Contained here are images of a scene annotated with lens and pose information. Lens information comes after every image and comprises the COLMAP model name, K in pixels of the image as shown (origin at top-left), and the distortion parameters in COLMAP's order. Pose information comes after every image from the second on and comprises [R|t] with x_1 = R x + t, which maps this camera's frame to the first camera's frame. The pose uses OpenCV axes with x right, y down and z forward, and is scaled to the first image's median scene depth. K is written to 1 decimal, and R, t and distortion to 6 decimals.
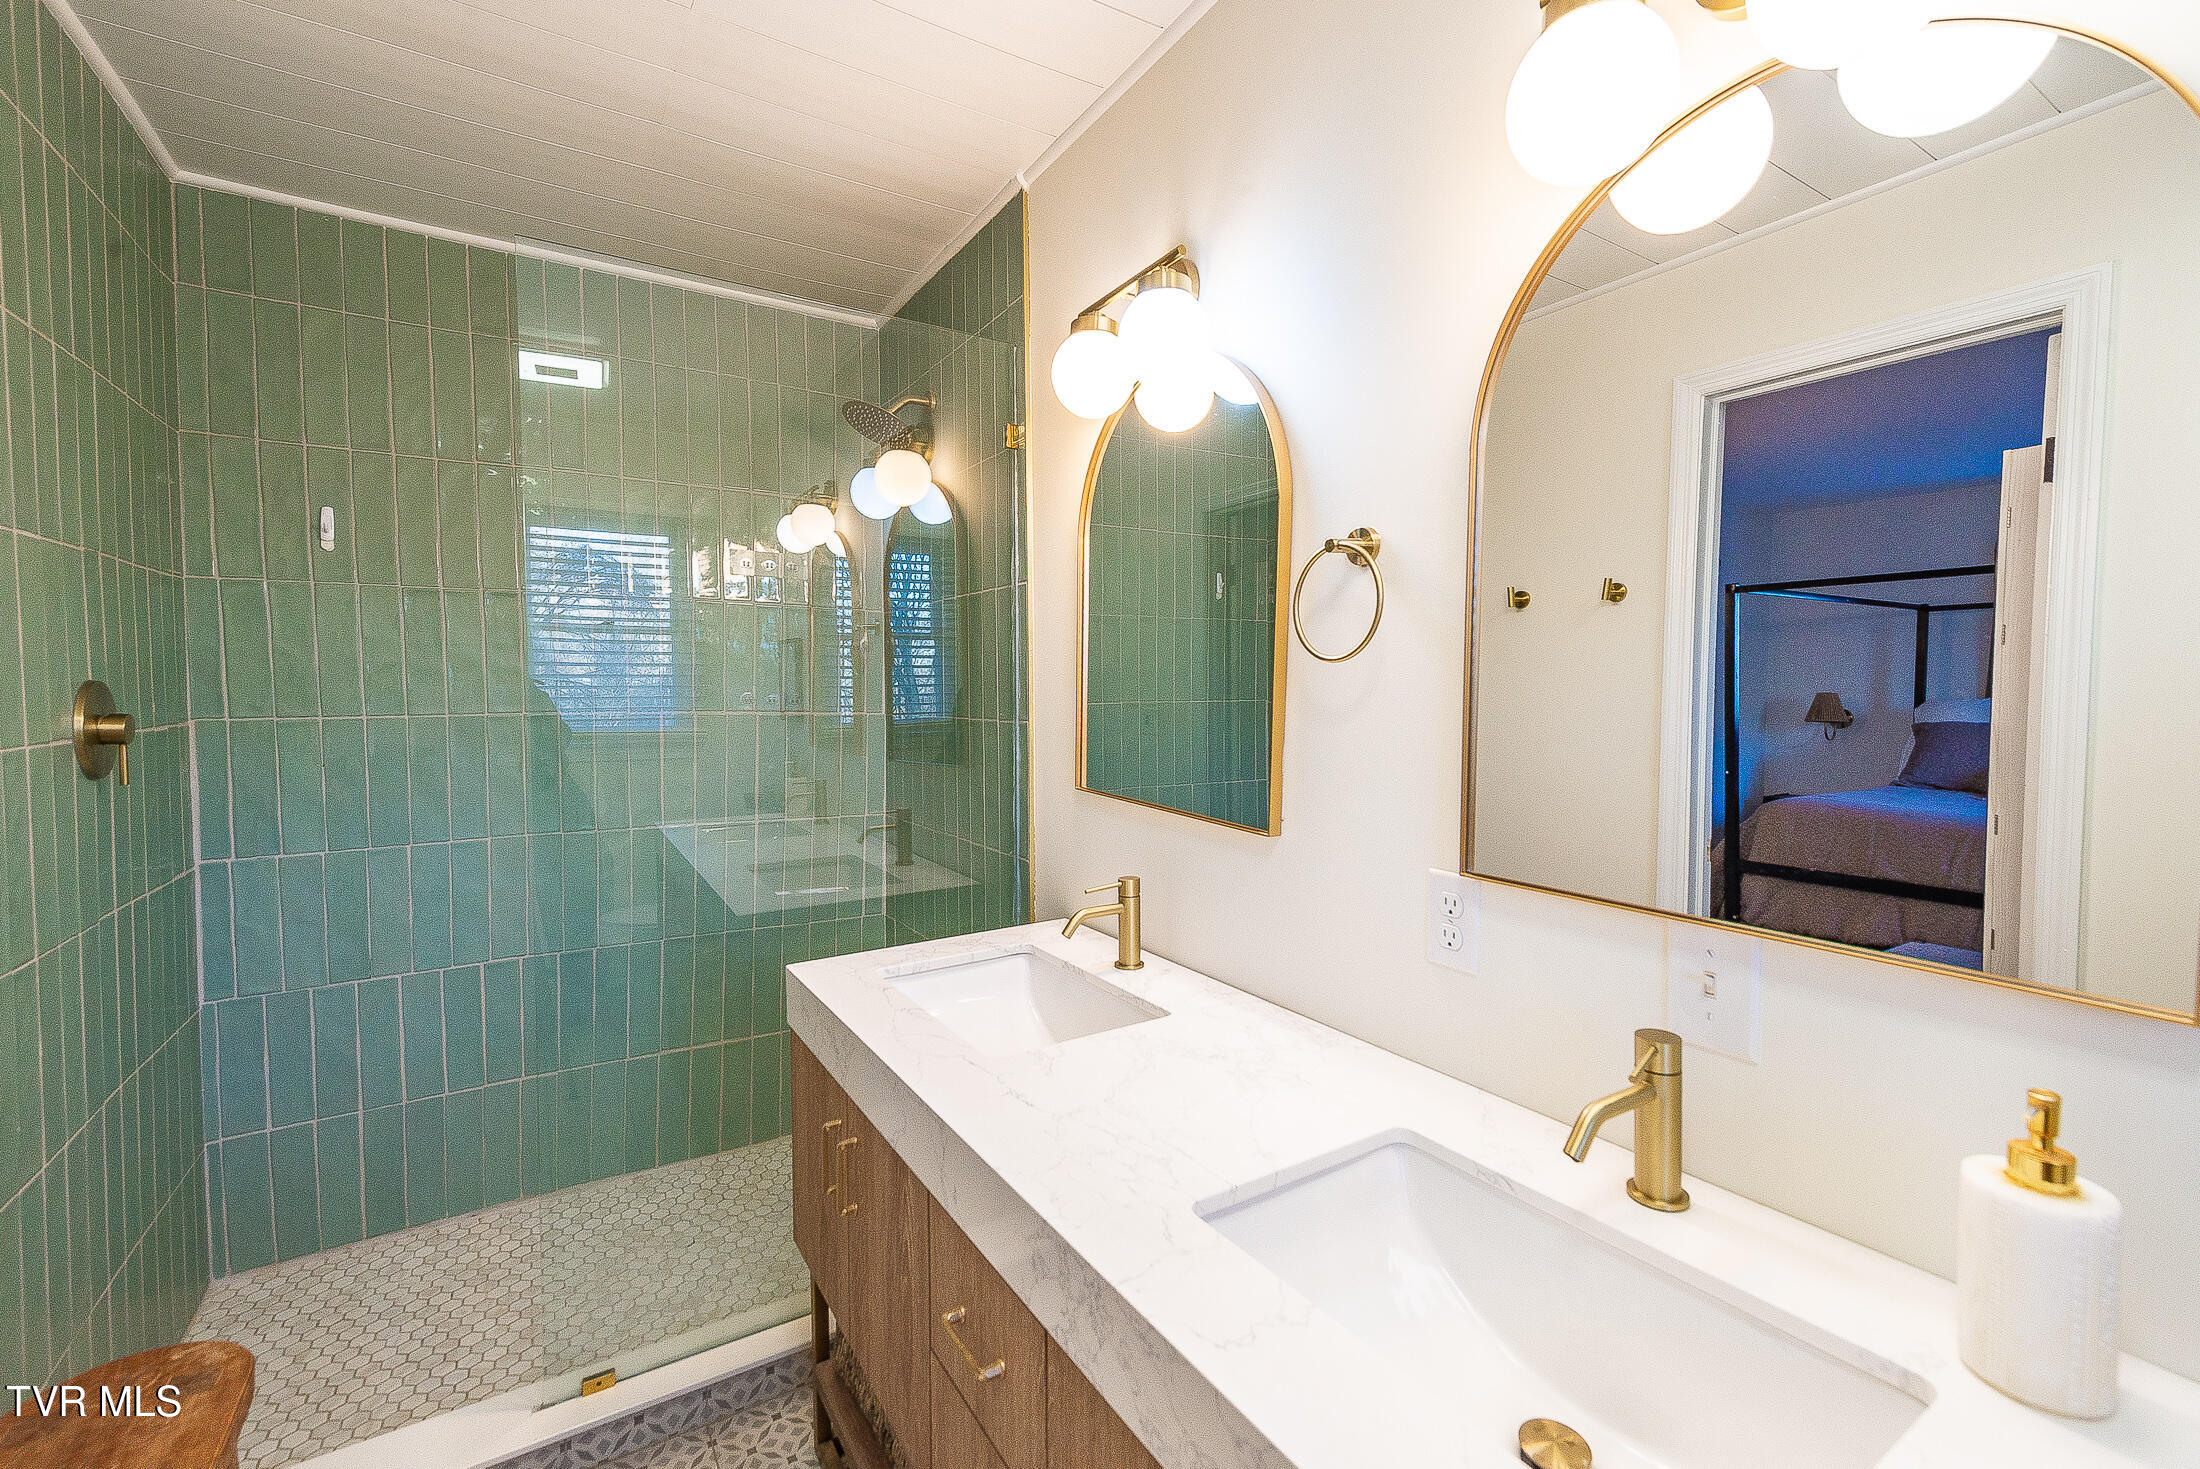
lens RADIAL K [[900.4, 0, 1088.1], [0, 900.4, 732.8], [0, 0, 1]] dist [0.000357, -0.001750]
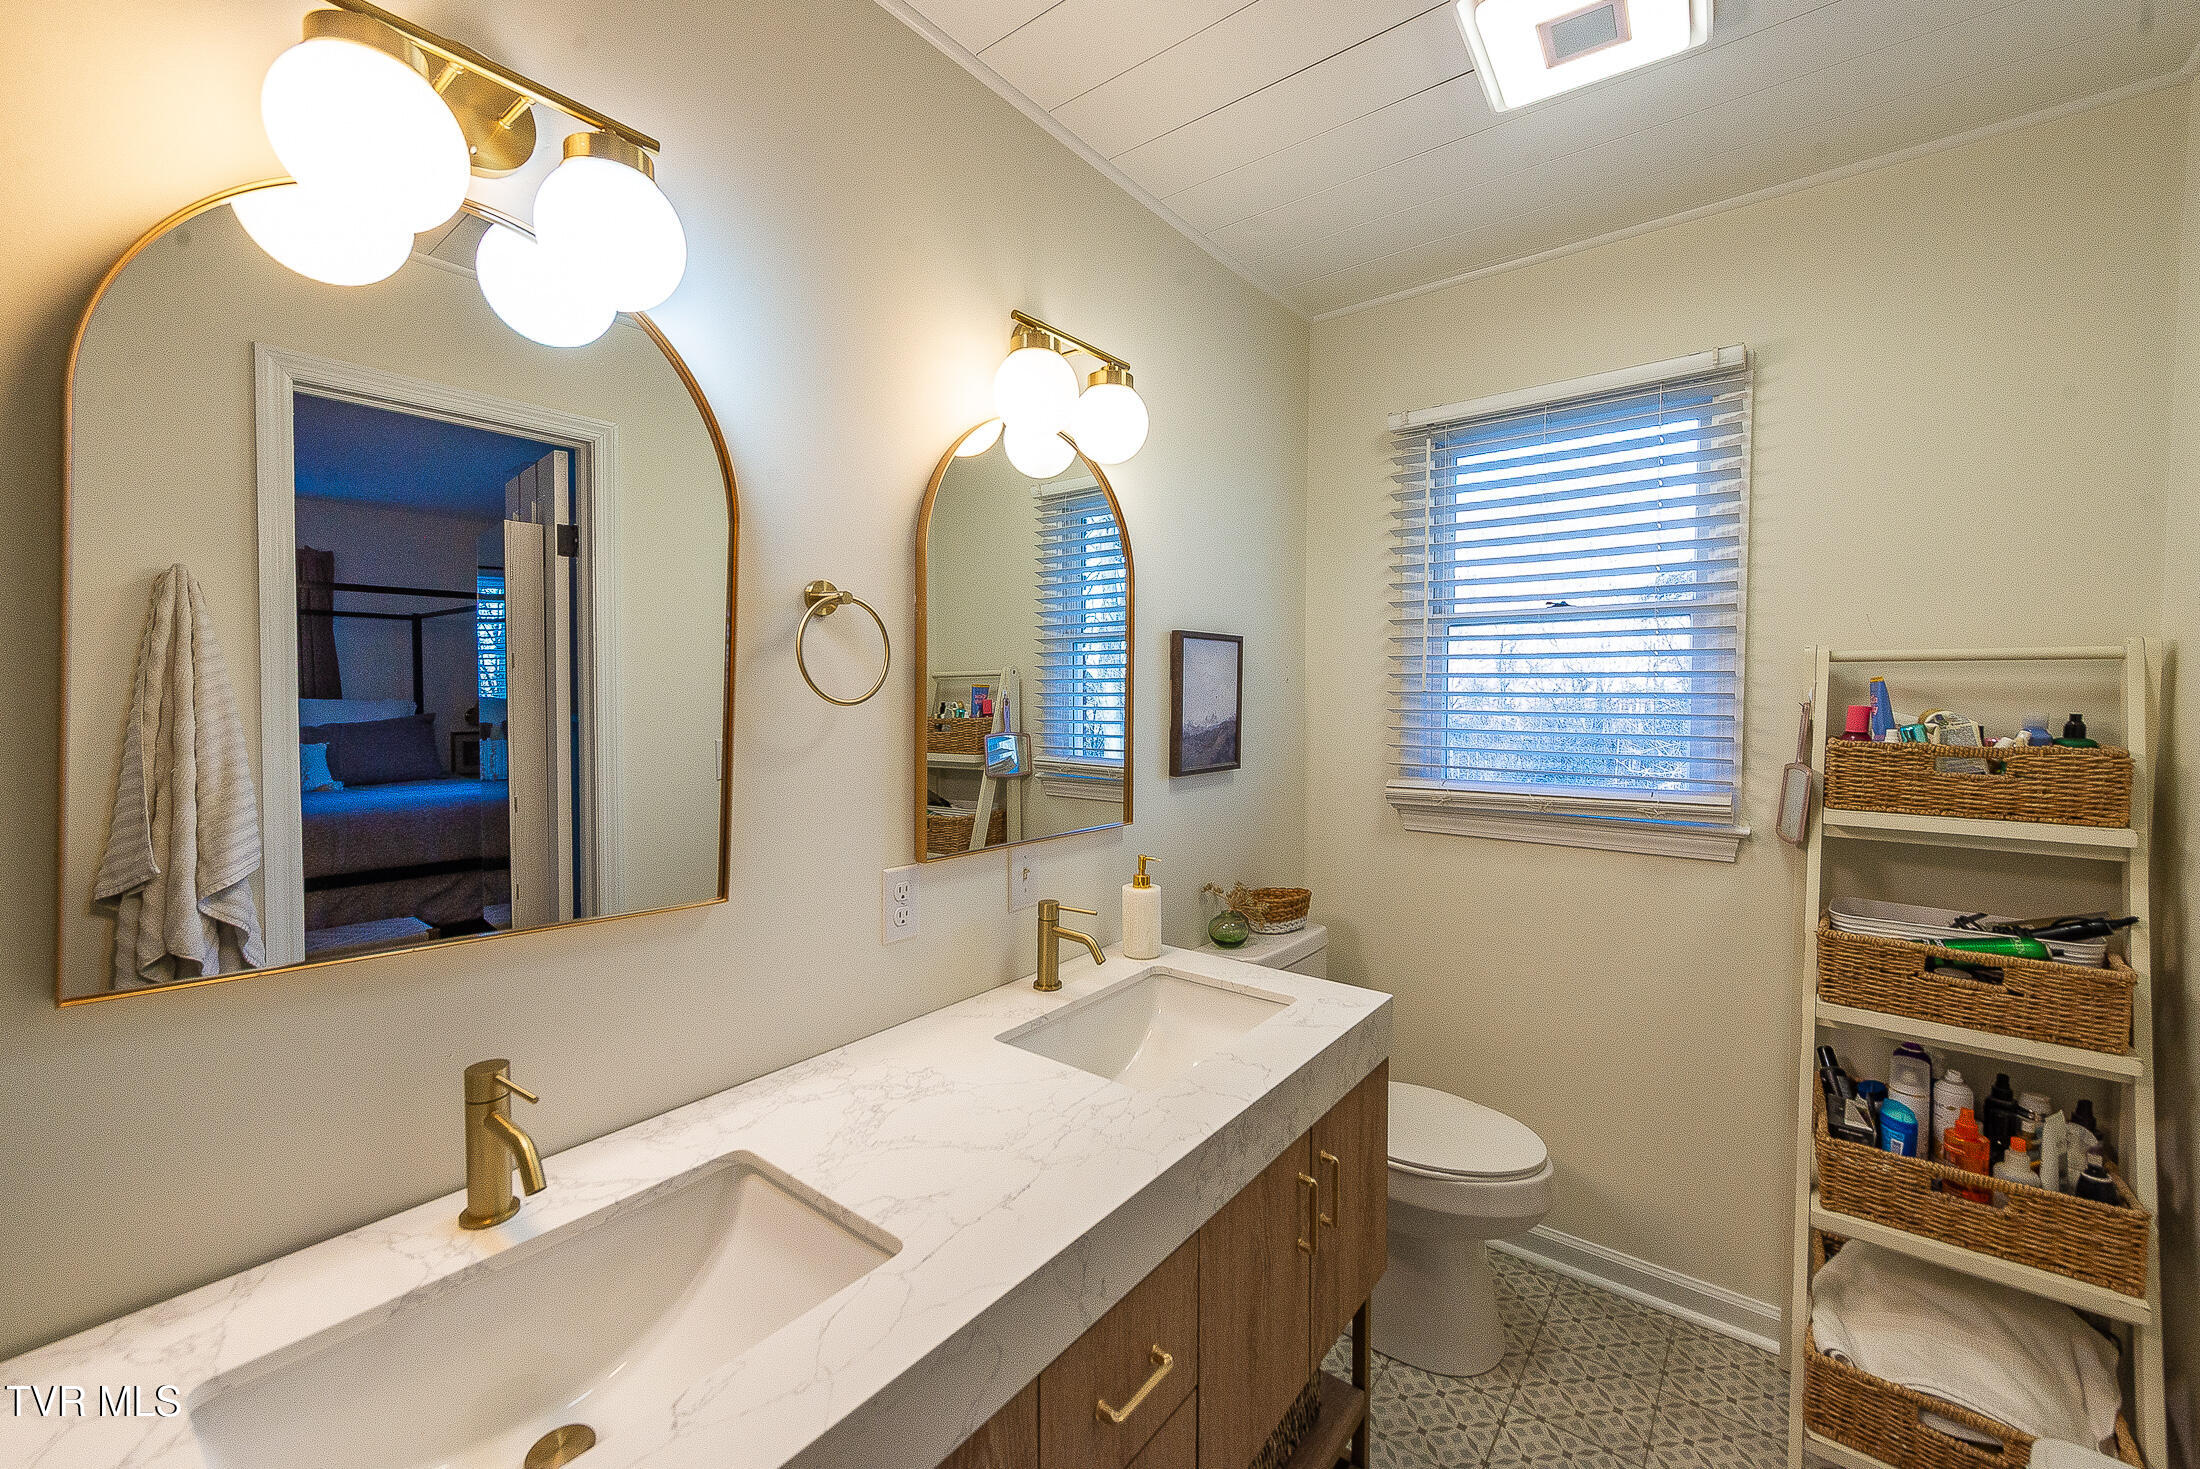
lens RADIAL K [[900.4, 0, 1088.7], [0, 900.4, 720.6], [0, 0, 1]] dist [0.000357, -0.001750]
pose [[-0.334513, -0.047175, 0.941210, -0.892038], [0.033004, 0.997547, 0.061729, -0.125268], [-0.941813, 0.051713, -0.332136, 1.156771]]
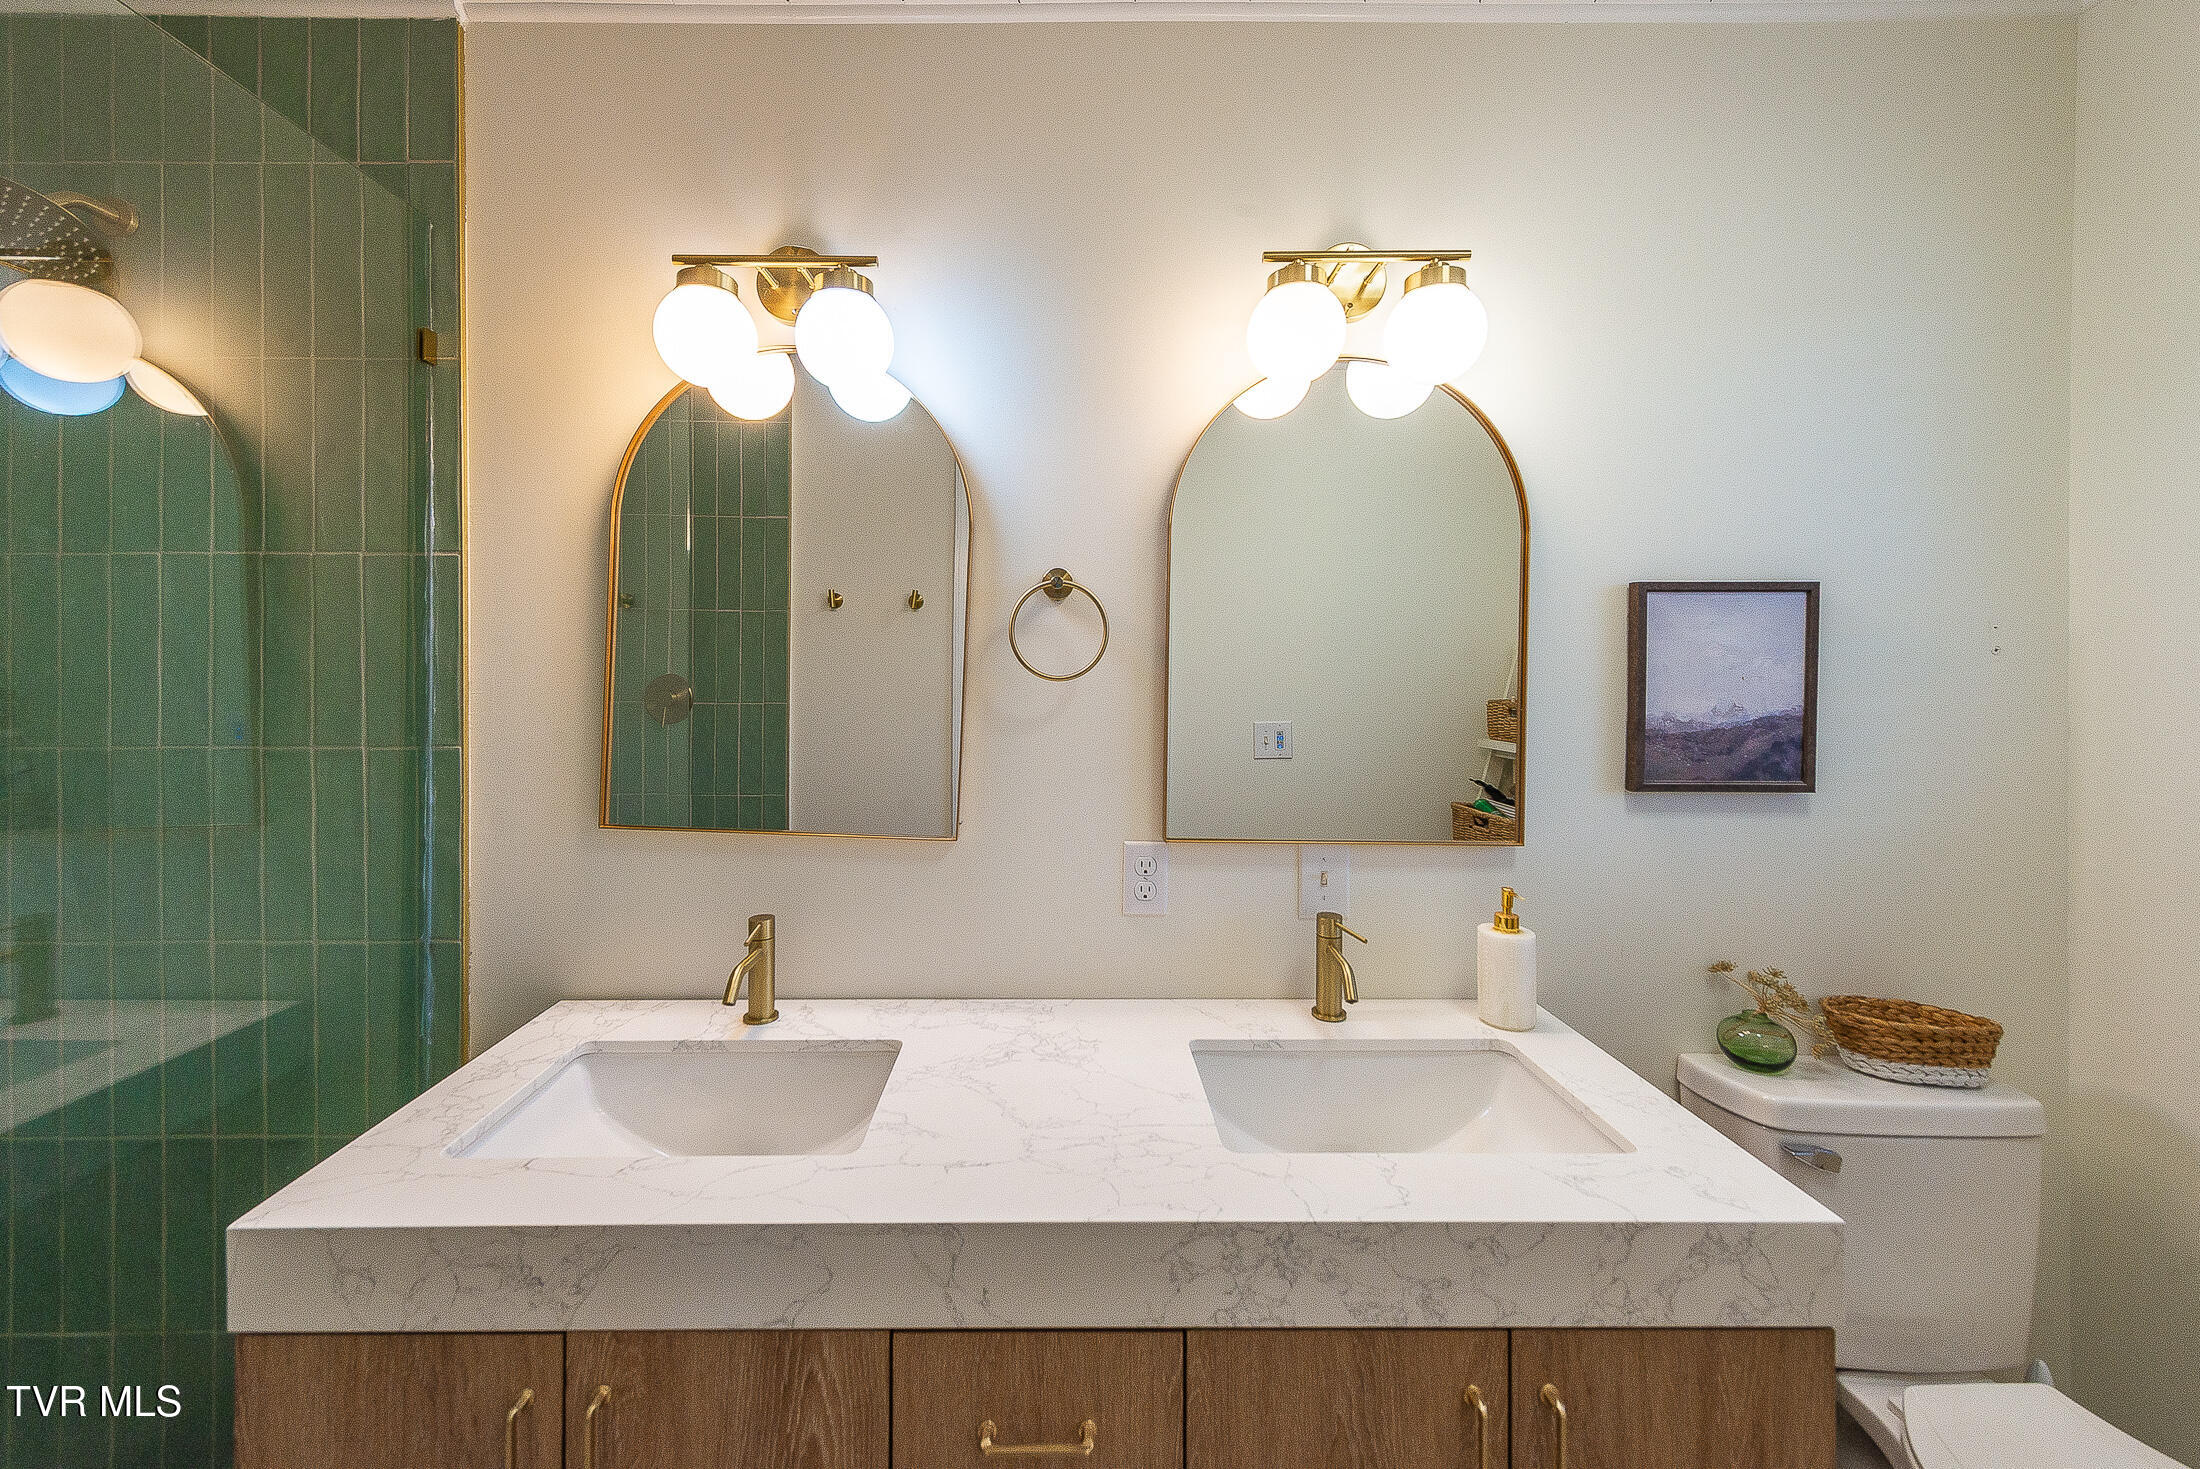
lens RADIAL K [[900.4, 0, 1075.6], [0, 900.4, 670.5], [0, 0, 1]] dist [0.000357, -0.001750]
pose [[0.543667, -0.006406, 0.839277, -0.741482], [0.039960, 0.999034, -0.018260, -0.073044], [-0.838349, 0.043465, 0.543398, 0.359252]]
